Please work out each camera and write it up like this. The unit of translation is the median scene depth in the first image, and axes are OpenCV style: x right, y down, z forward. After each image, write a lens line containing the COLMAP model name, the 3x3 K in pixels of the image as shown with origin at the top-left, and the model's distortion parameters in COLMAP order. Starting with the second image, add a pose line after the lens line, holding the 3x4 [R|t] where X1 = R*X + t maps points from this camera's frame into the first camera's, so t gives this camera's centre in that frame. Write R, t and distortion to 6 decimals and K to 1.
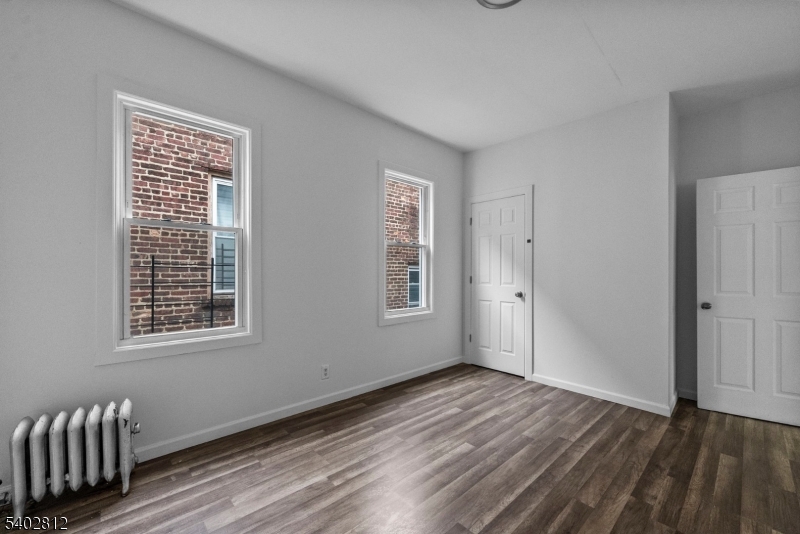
lens RADIAL K [[393.6, 0, 400.0], [0, 393.6, 267.0], [0, 0, 1]] dist [-0.002037, -0.000452]
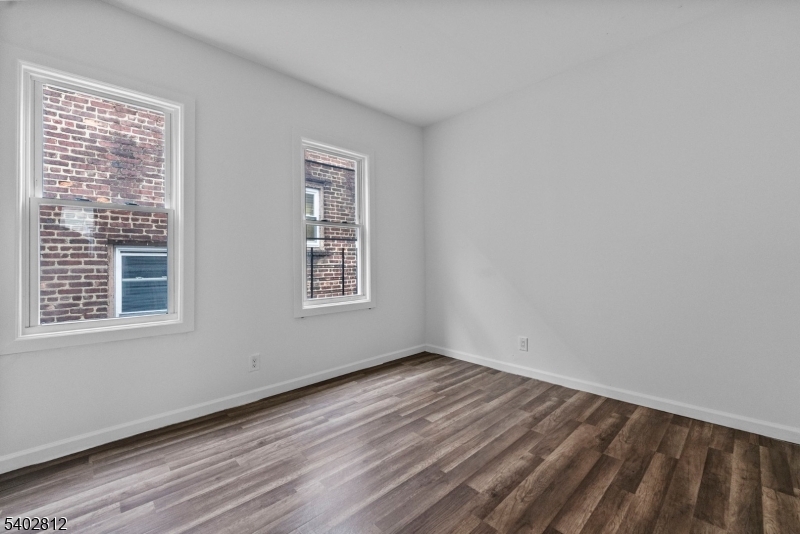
lens RADIAL K [[324.7, 0, 400.0], [0, 324.7, 267.0], [0, 0, 1]] dist [0.000040, 0.000066]
pose [[0.995826, 0.004794, -0.091150, 0.244465], [-0.000573, 0.998928, 0.046280, 0.002135], [0.091274, -0.046034, 0.994761, 0.301885]]
